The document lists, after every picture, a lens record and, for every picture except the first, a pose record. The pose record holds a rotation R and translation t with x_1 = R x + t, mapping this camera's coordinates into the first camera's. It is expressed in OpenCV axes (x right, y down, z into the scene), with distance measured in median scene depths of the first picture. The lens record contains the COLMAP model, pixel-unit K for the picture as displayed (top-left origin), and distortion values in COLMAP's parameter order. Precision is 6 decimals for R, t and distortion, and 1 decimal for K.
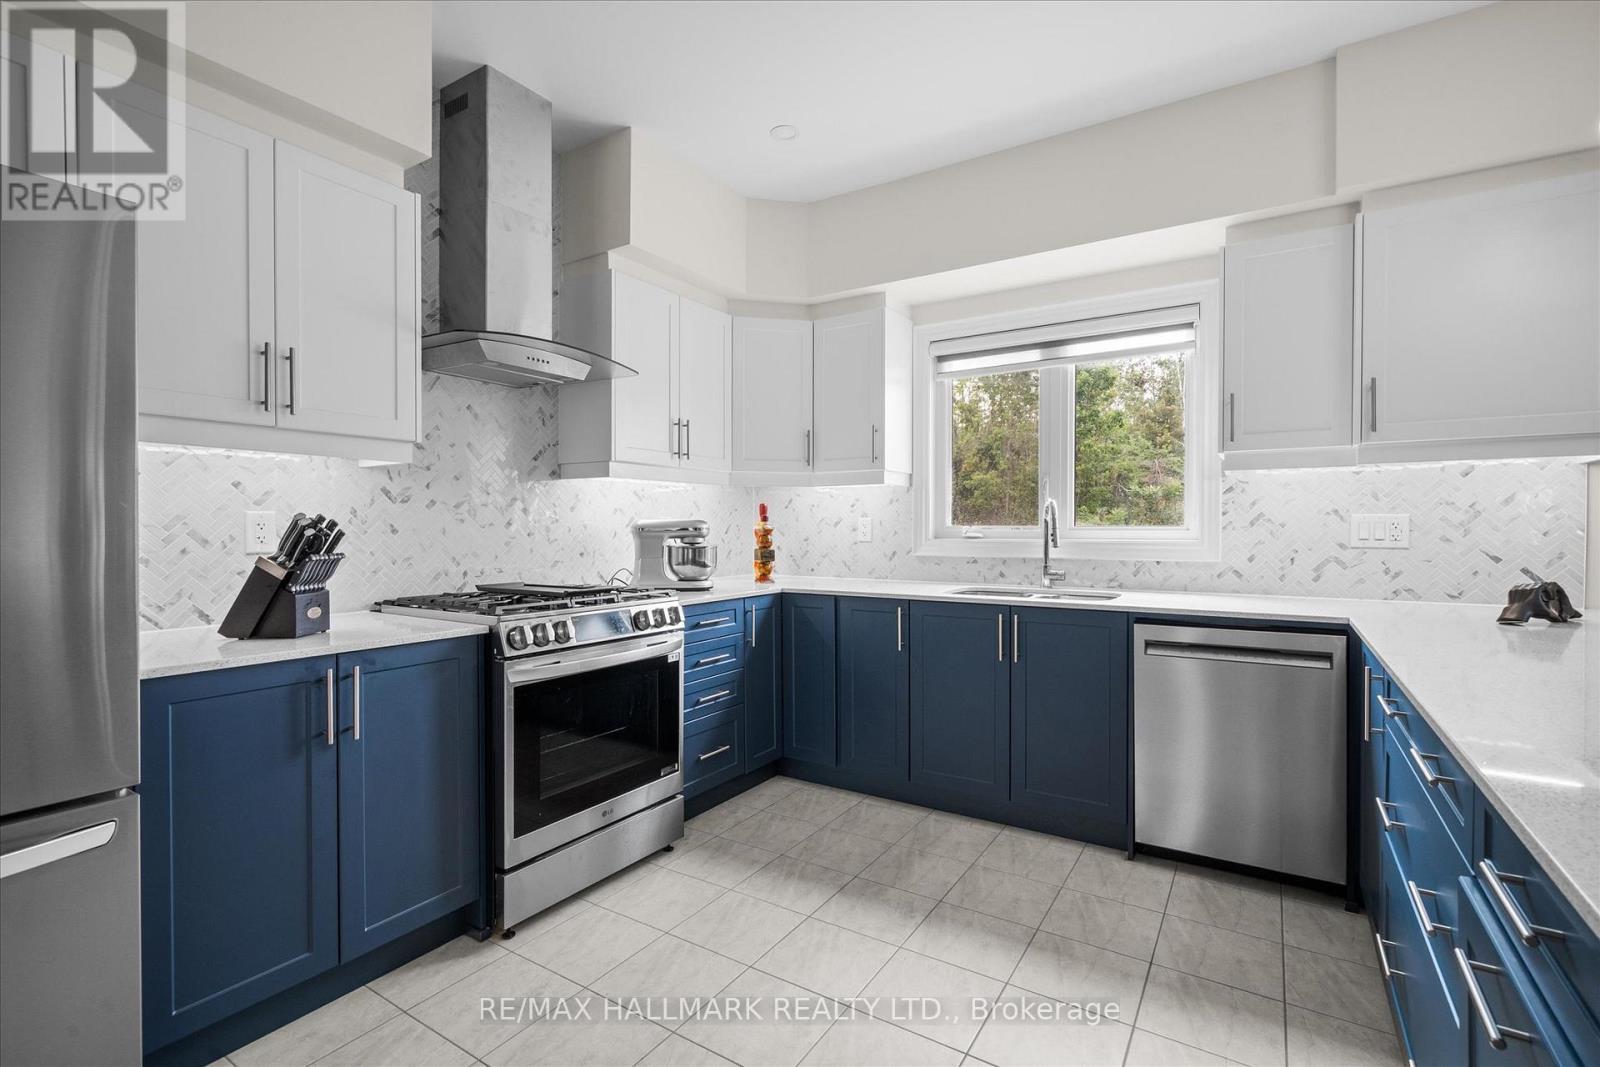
lens RADIAL K [[744.0, 0, 800.0], [0, 744.0, 533.5], [0, 0, 1]] dist [-0.002512, 0.000303]
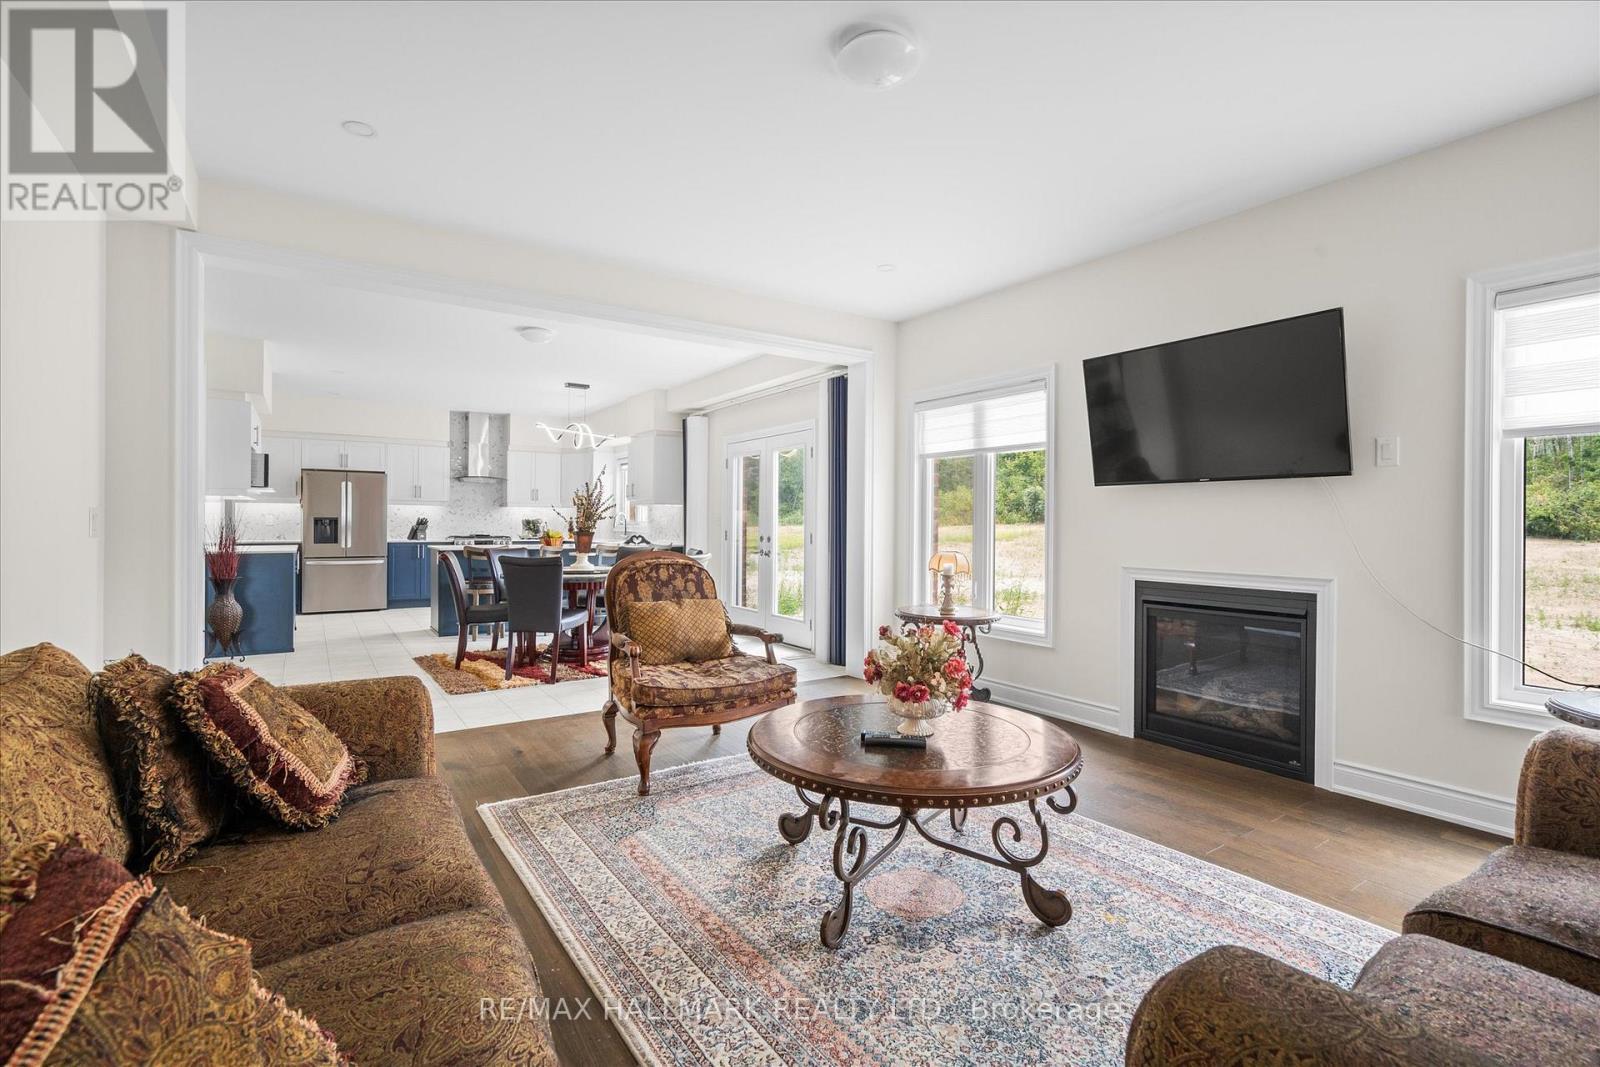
lens RADIAL K [[731.0, 0, 801.7], [0, 731.0, 525.7], [0, 0, 1]] dist [-0.011228, 0.000220]
pose [[0.917927, 0.009924, -0.396625, 2.784053], [-0.011552, 0.999932, -0.001716, 0.008961], [0.396581, 0.006156, 0.917979, -1.928541]]
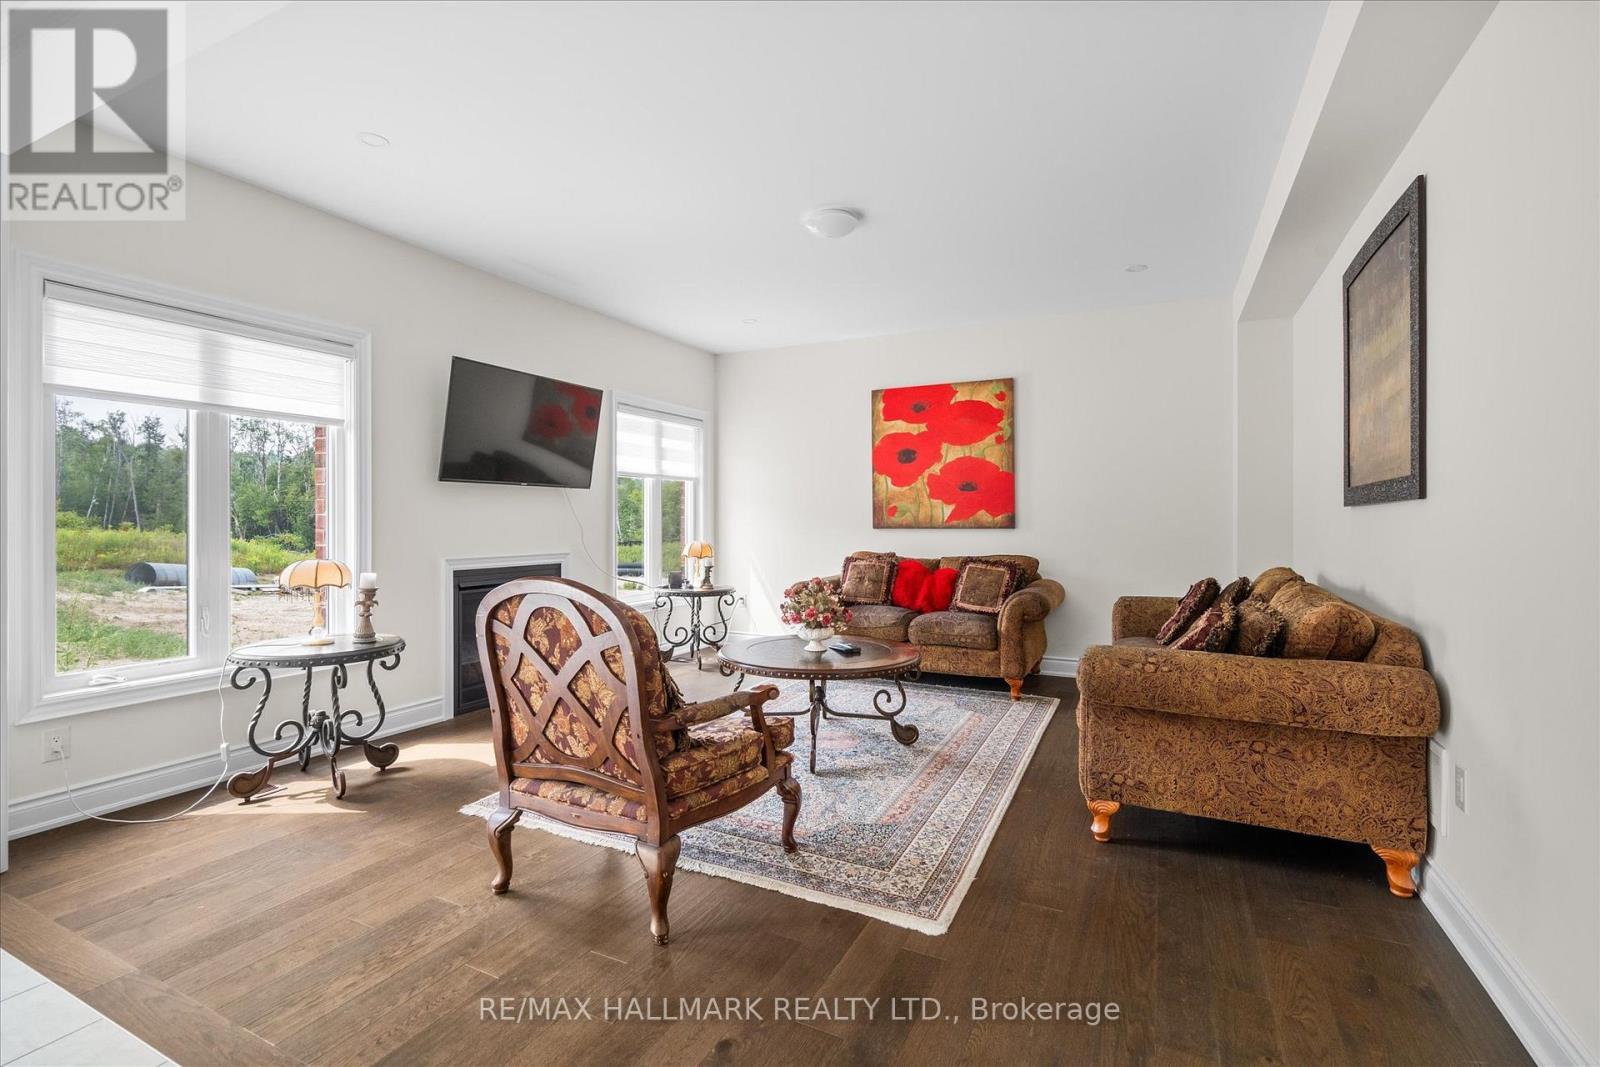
lens RADIAL K [[731.0, 0, 801.7], [0, 731.0, 525.7], [0, 0, 1]] dist [-0.011228, 0.000220]
pose [[-0.111723, -0.004254, 0.993730, 1.101628], [0.006055, 0.999969, 0.004961, 0.006050], [-0.993721, 0.006571, -0.111694, -0.841590]]
